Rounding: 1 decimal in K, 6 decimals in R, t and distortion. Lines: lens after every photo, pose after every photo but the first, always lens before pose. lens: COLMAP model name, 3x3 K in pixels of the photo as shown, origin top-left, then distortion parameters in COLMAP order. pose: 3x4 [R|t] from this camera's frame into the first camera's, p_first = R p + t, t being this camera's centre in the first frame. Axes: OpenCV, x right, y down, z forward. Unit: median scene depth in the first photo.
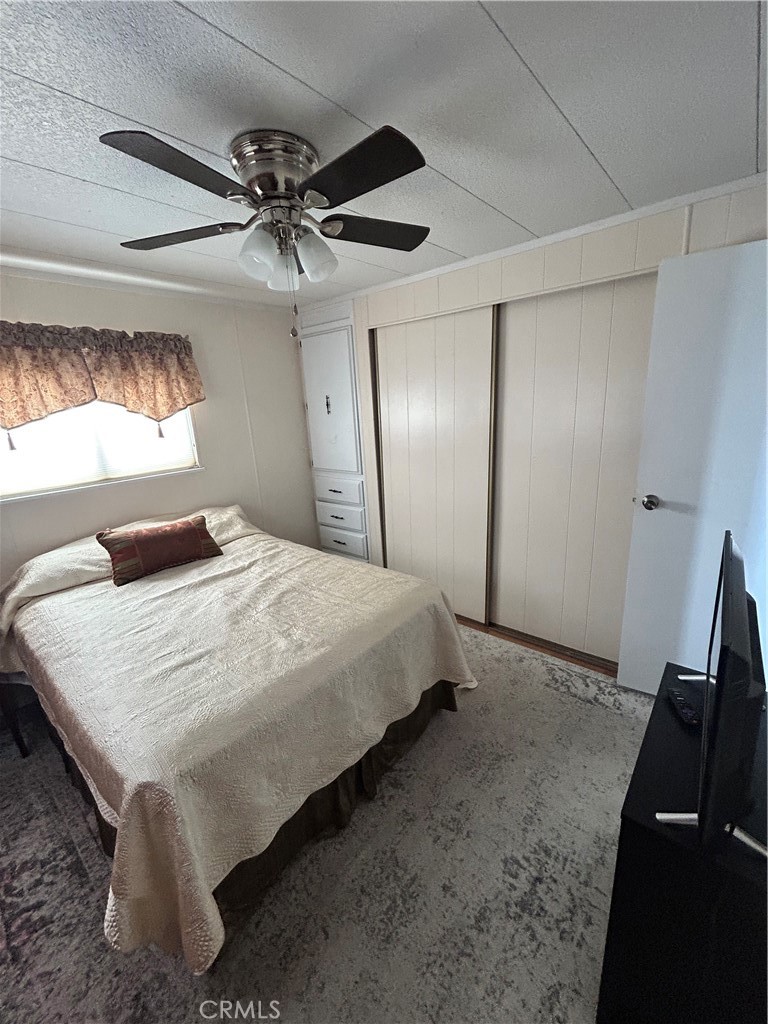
lens RADIAL K [[408.1, 0, 384.0], [0, 408.1, 512.0], [0, 0, 1]] dist [-0.000347, 0.000030]
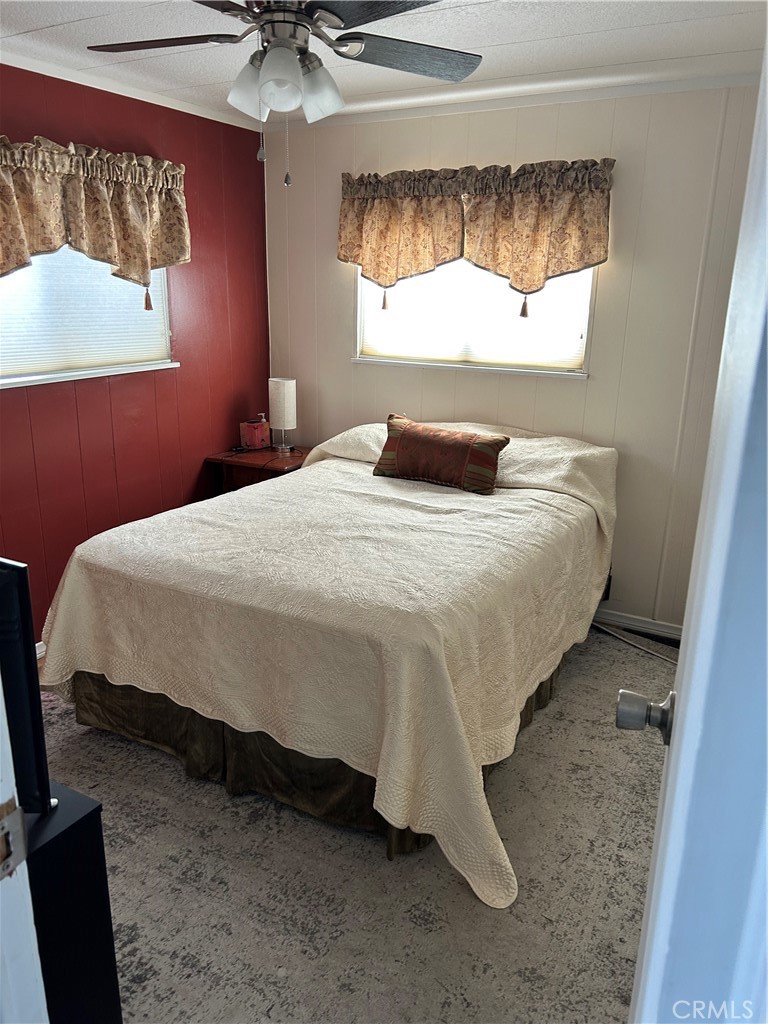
lens RADIAL K [[764.2, 0, 378.3], [0, 764.2, 518.7], [0, 0, 1]] dist [0.048903, -0.056879]
pose [[0.199296, 0.345119, -0.917155, 0.865700], [-0.288064, 0.915212, 0.281792, -0.193070], [0.936643, 0.208039, 0.281814, 0.546276]]
